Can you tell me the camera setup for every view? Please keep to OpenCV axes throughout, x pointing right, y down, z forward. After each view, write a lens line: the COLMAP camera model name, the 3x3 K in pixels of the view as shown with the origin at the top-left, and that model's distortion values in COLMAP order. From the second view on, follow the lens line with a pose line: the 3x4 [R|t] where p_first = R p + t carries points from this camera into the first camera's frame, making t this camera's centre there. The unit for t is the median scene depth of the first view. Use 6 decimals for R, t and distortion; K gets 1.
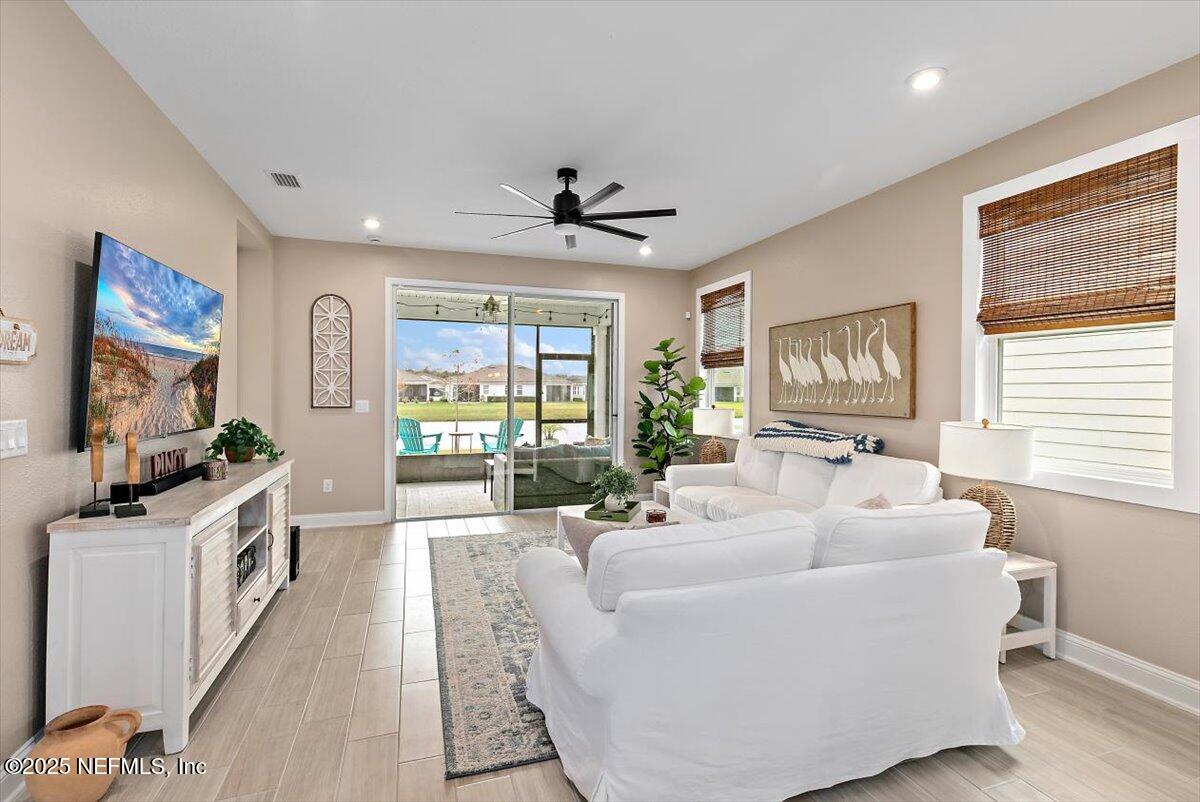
lens RADIAL K [[547.9, 0, 600.4], [0, 547.9, 394.2], [0, 0, 1]] dist [0.005484, -0.000009]
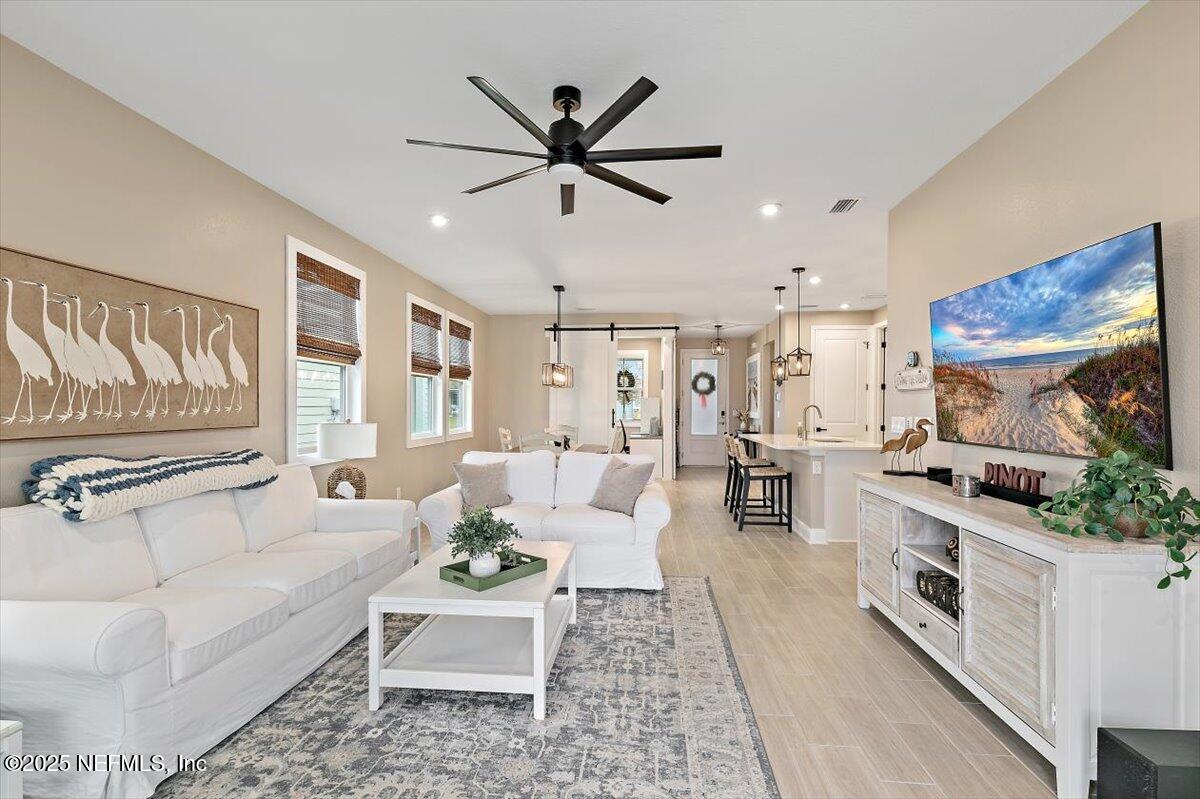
lens RADIAL K [[547.9, 0, 598.1], [0, 547.9, 406.2], [0, 0, 1]] dist [0.005484, -0.000009]
pose [[-0.914394, -0.007313, 0.404759, -0.375105], [-0.003237, 0.999937, 0.010752, -0.004708], [-0.404812, 0.008522, -0.914360, 1.568693]]
